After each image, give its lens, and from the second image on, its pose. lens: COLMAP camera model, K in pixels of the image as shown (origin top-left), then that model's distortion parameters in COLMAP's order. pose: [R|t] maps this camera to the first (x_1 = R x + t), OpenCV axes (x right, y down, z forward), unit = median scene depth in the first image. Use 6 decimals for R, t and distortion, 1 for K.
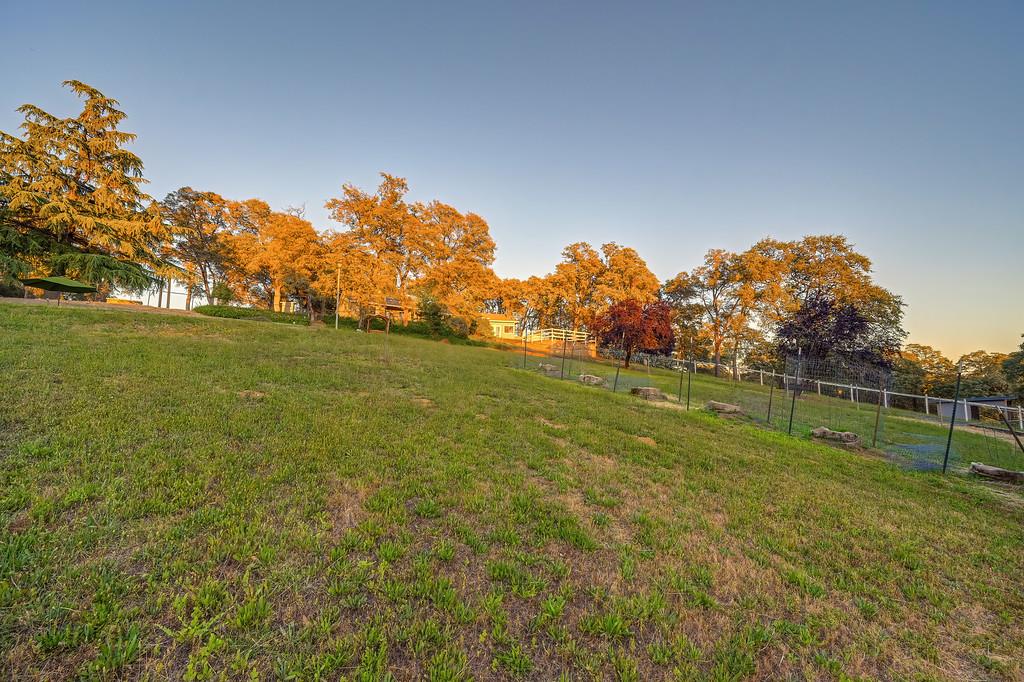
lens RADIAL K [[411.8, 0, 512.2], [0, 411.8, 341.2], [0, 0, 1]] dist [-0.002362, -0.000260]
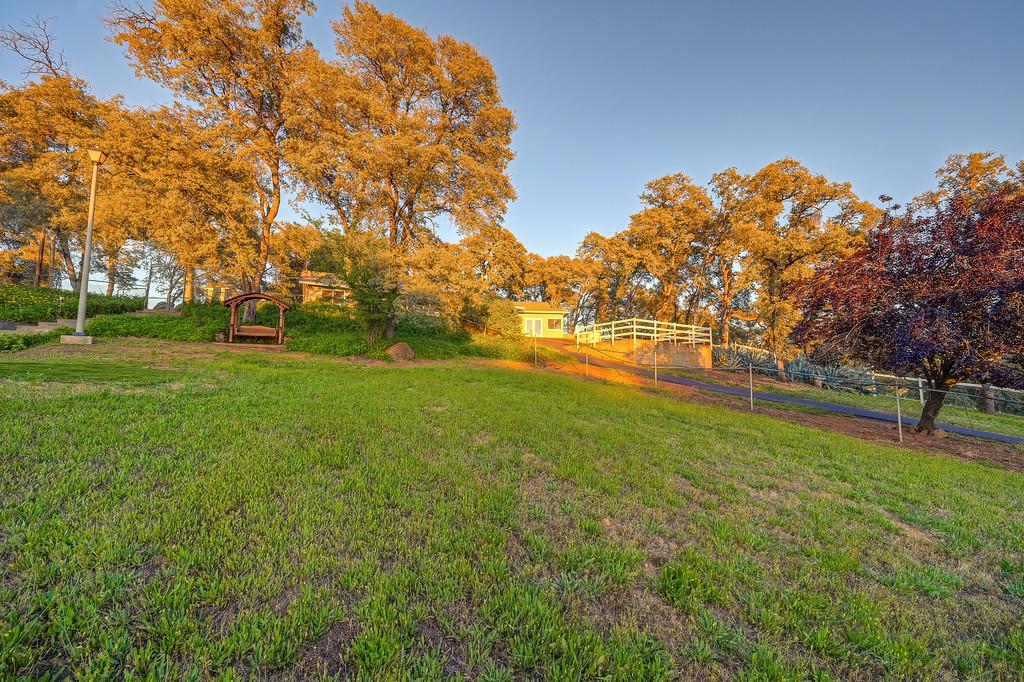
lens RADIAL K [[411.8, 0, 514.9], [0, 411.8, 341.4], [0, 0, 1]] dist [-0.002362, -0.000260]
pose [[0.993630, -0.014857, -0.111705, 0.002521], [0.015586, 0.999863, 0.005659, -0.005889], [0.111606, -0.007364, 0.993725, 0.382583]]
